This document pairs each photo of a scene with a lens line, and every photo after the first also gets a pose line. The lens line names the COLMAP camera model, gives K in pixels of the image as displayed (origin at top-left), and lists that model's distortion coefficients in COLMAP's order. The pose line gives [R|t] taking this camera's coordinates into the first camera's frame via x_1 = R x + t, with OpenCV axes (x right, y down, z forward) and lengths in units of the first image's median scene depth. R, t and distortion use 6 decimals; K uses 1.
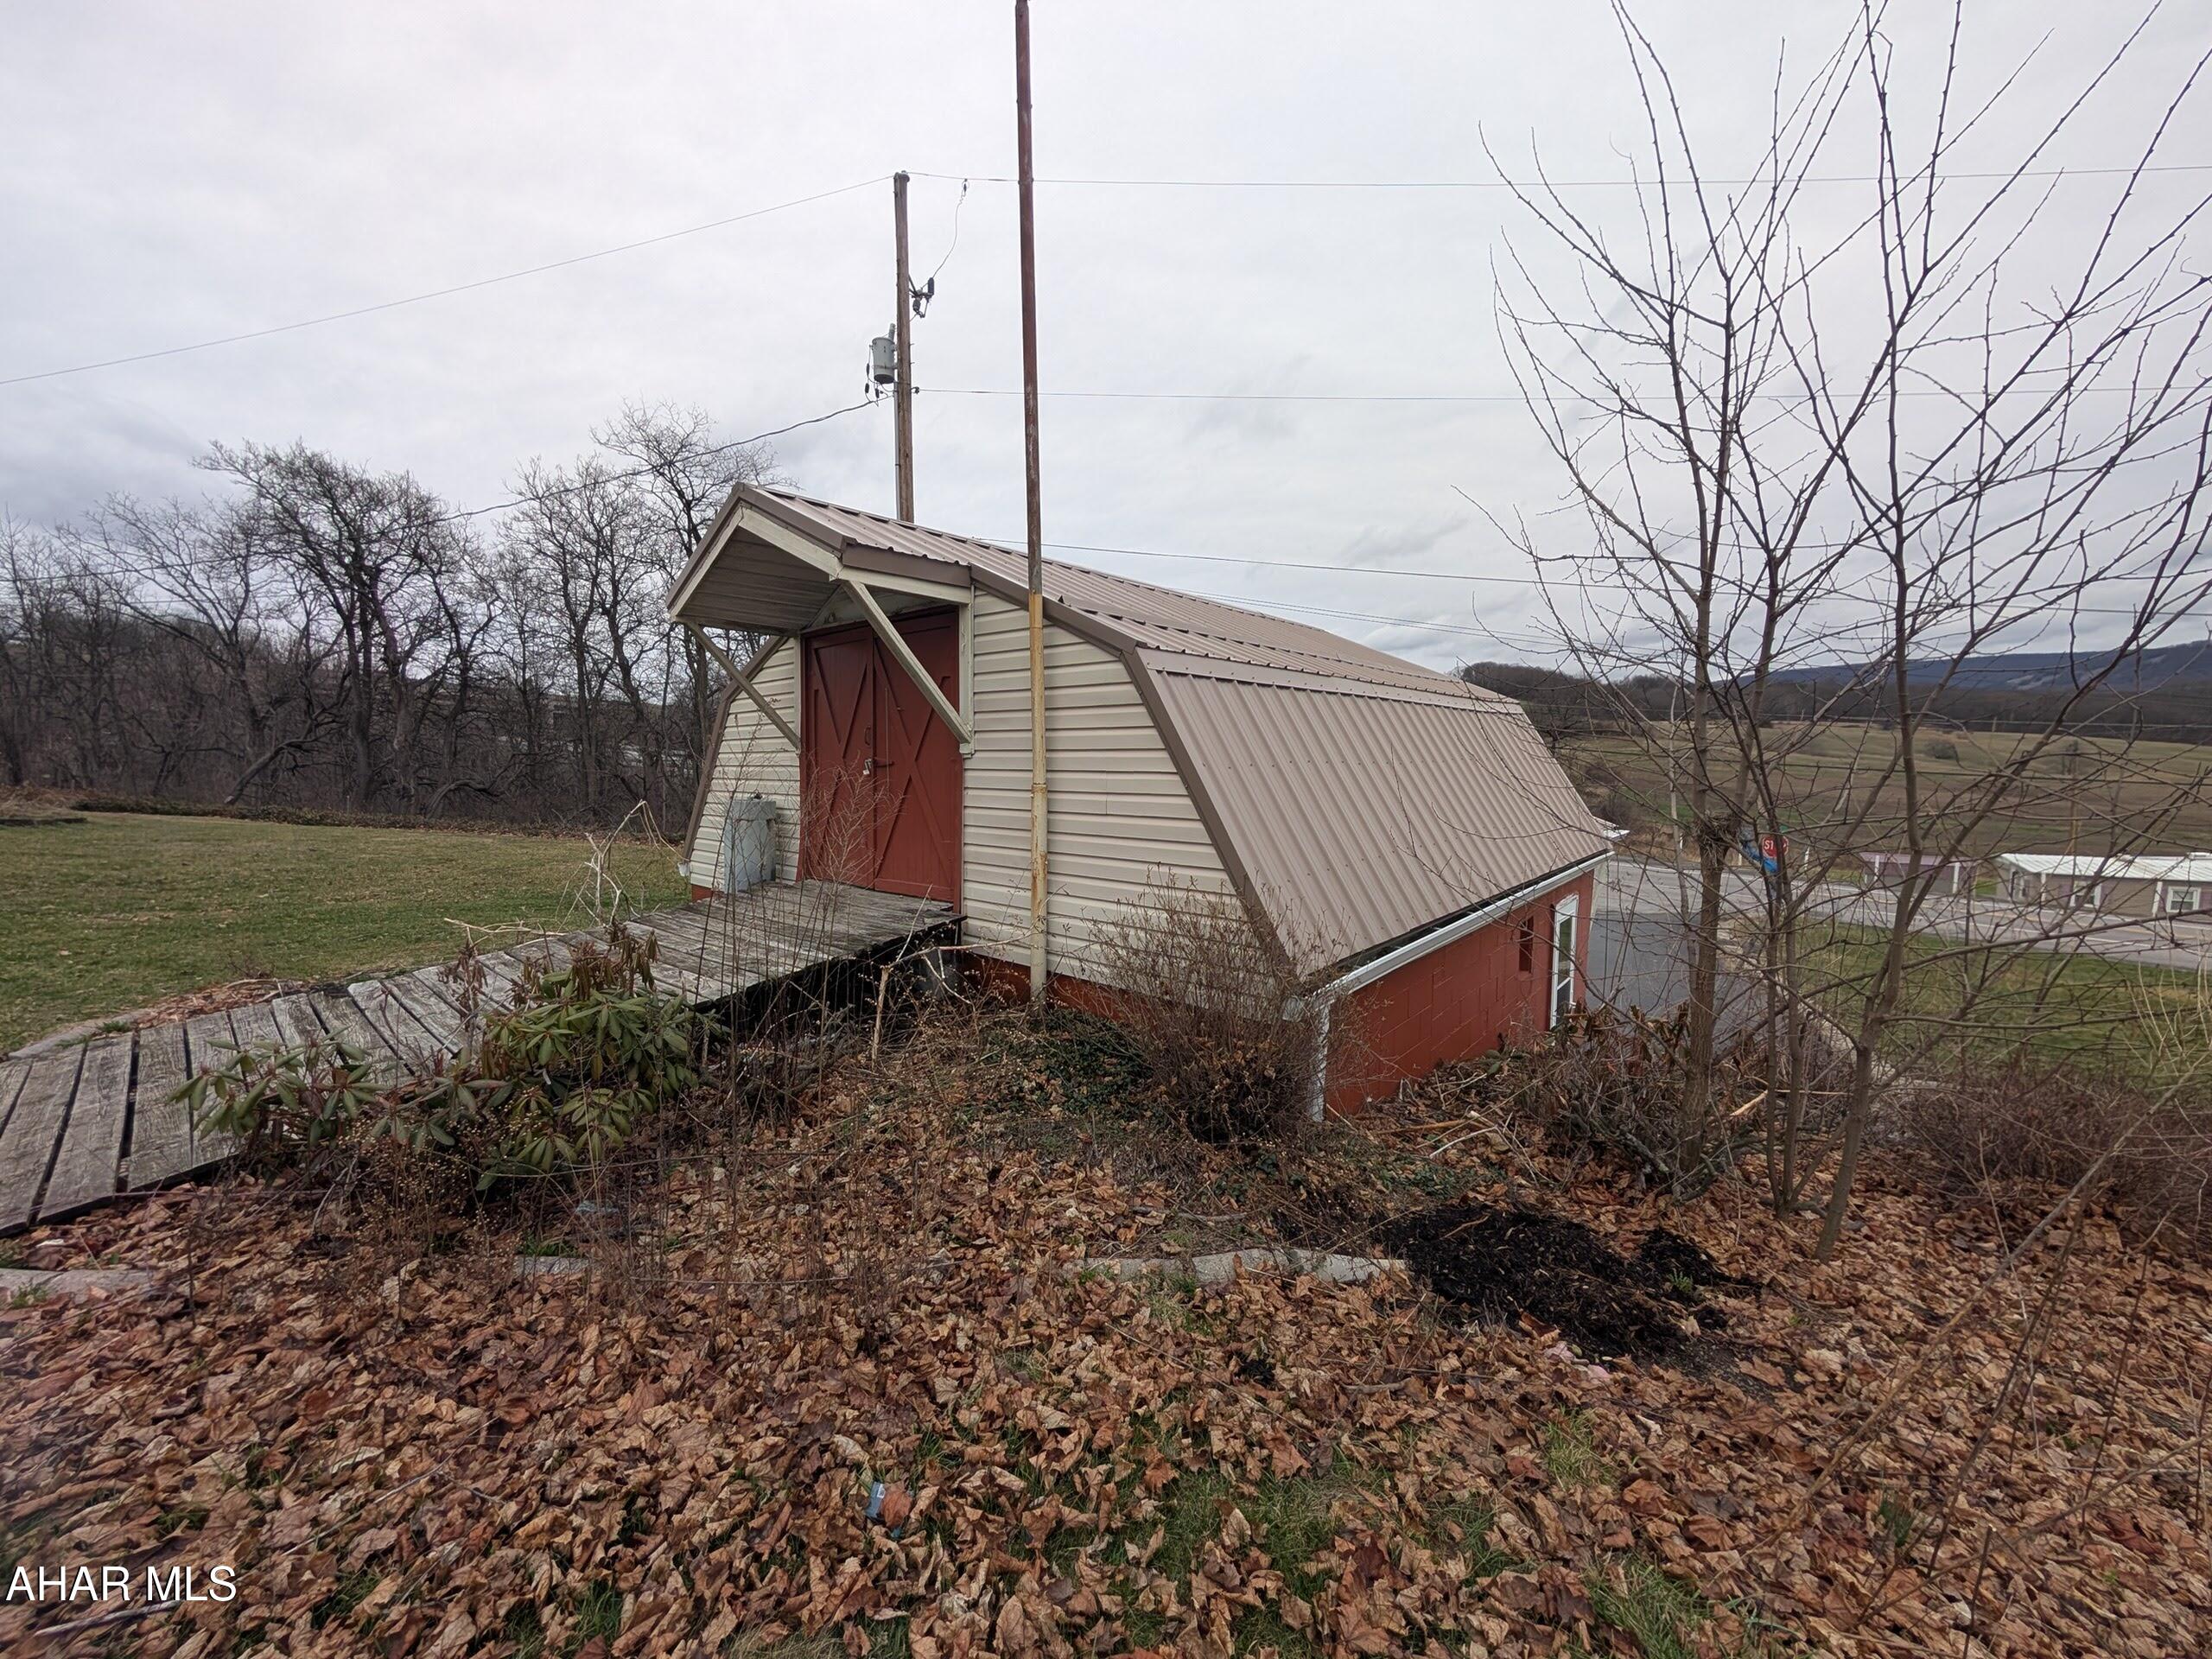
lens RADIAL K [[830.6, 0, 1102.1], [0, 830.6, 832.7], [0, 0, 1]] dist [0.001011, 0.000160]
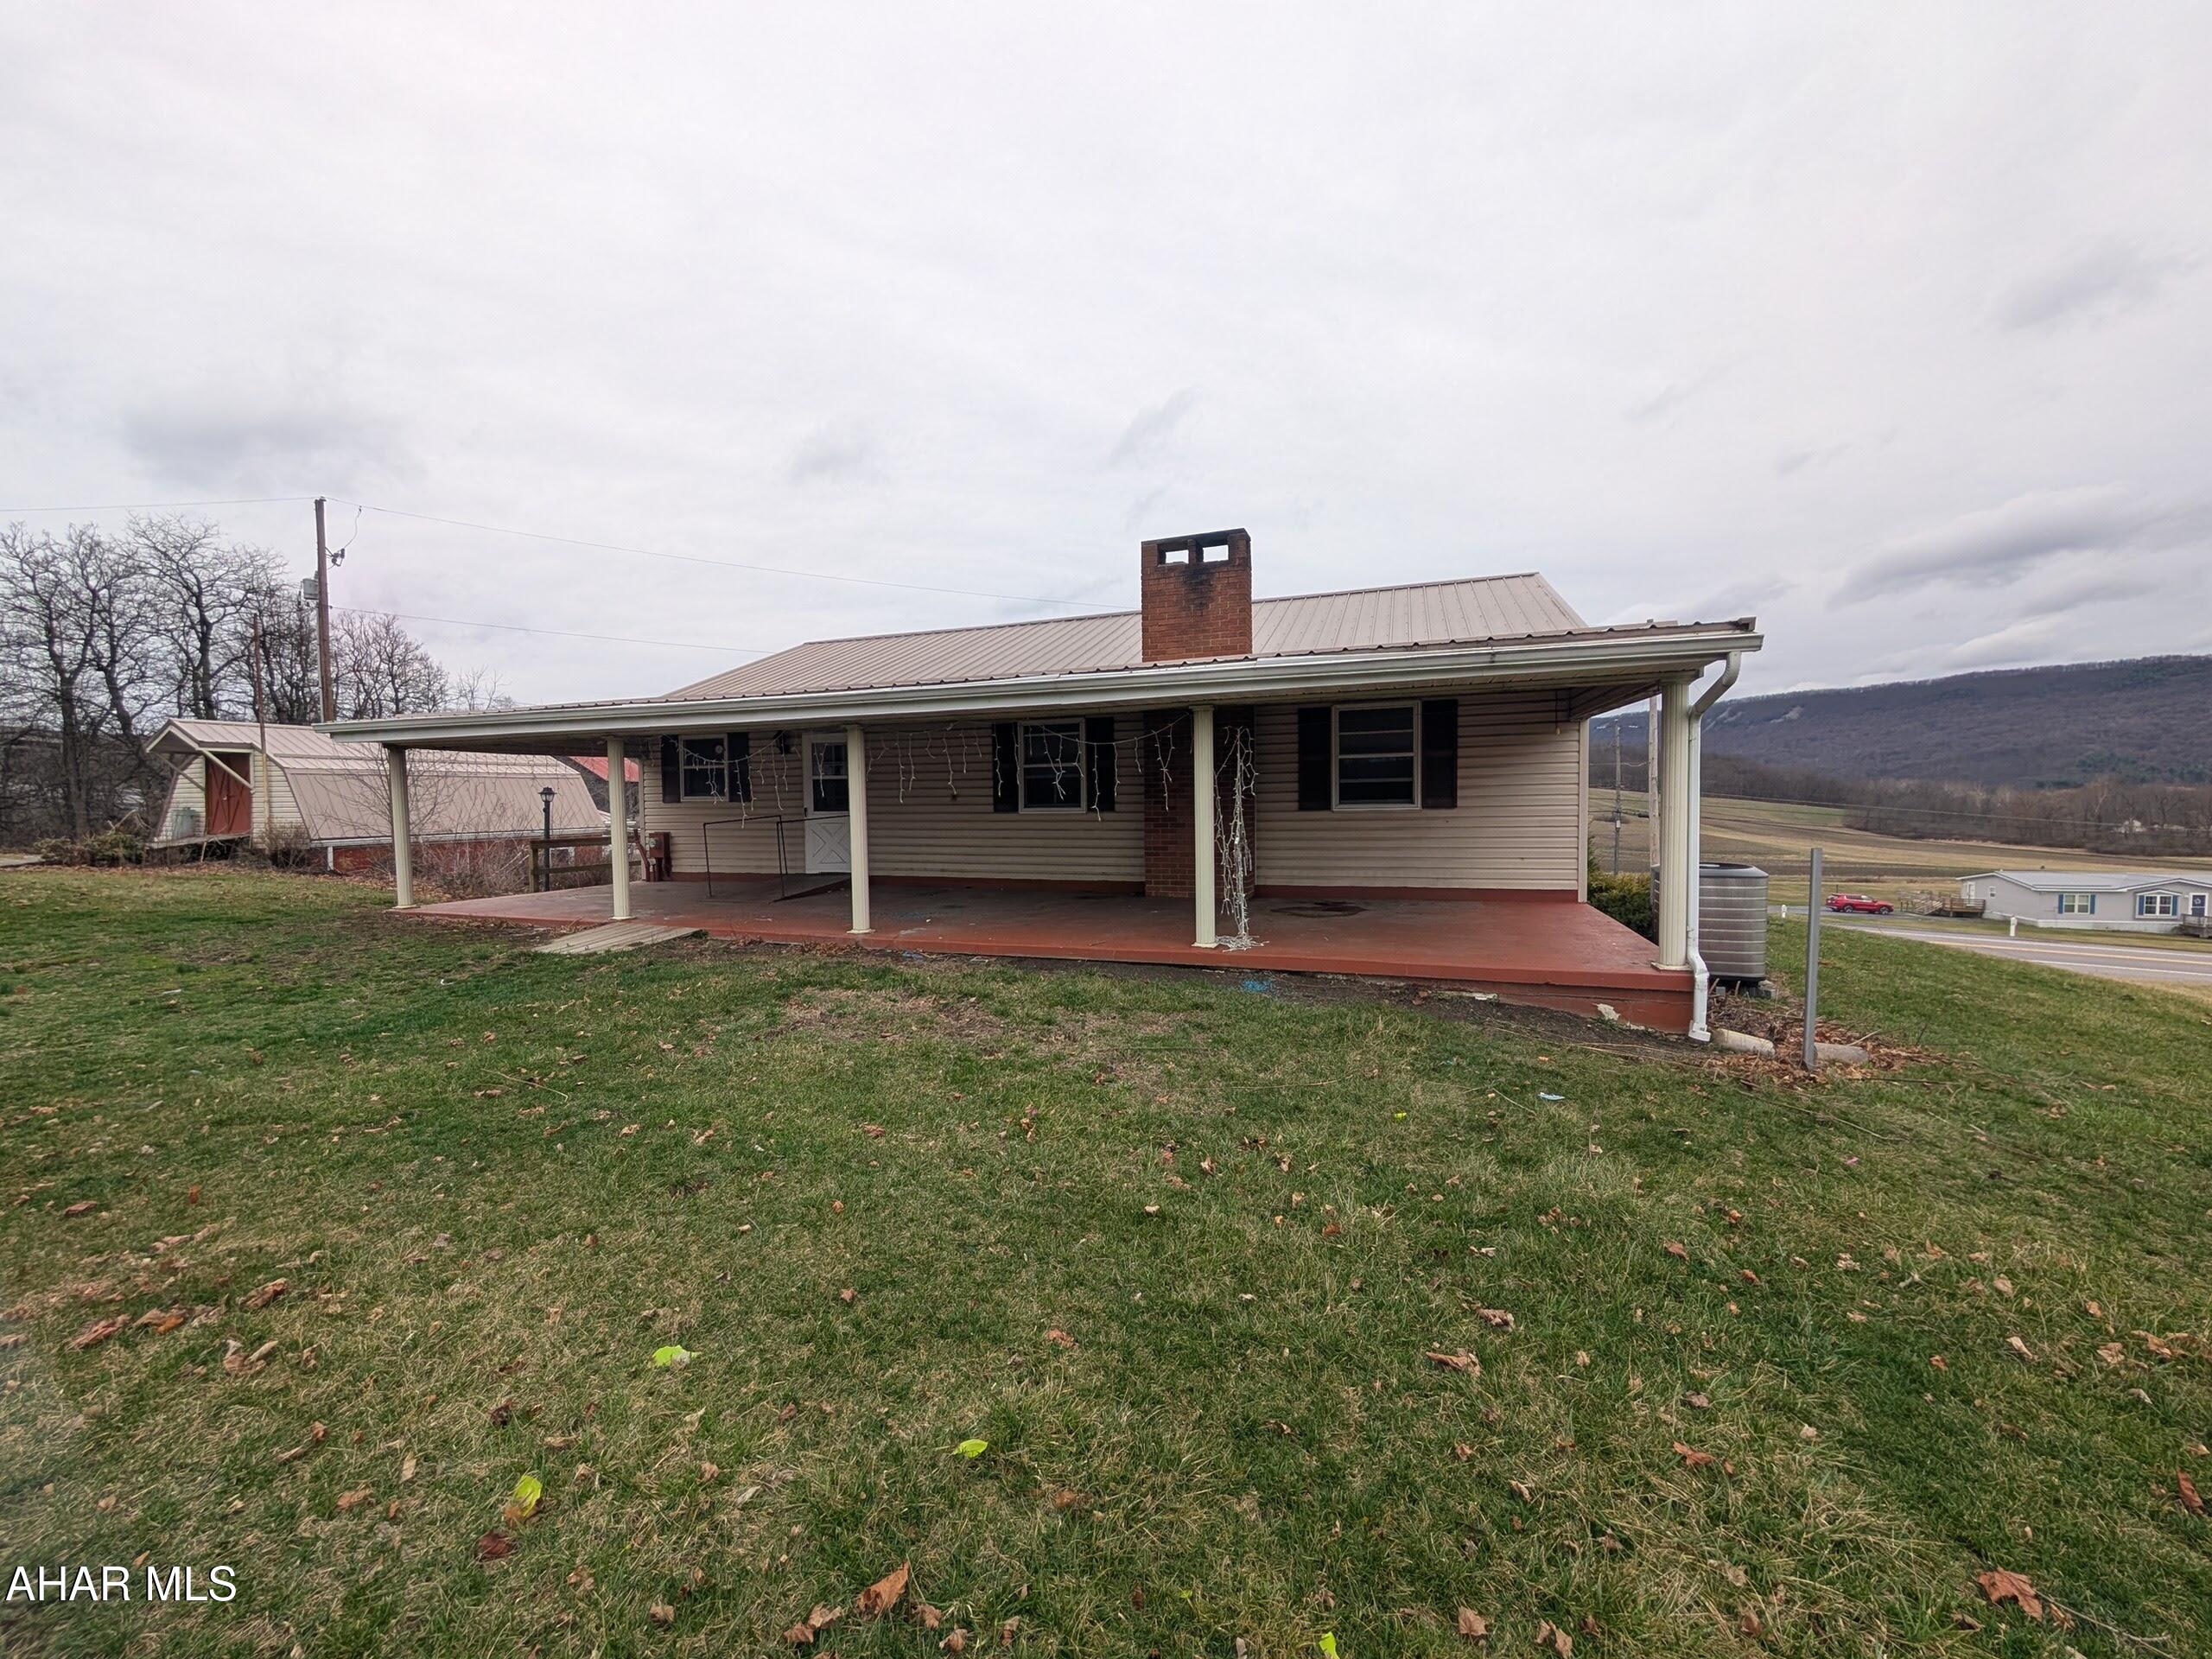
lens RADIAL K [[830.6, 0, 1102.1], [0, 830.6, 832.7], [0, 0, 1]] dist [0.001011, 0.000160]
pose [[0.939992, -0.018661, 0.340686, 0.266315], [0.036338, 0.998300, -0.045580, 0.048272], [-0.339257, 0.055224, 0.939071, -0.468015]]
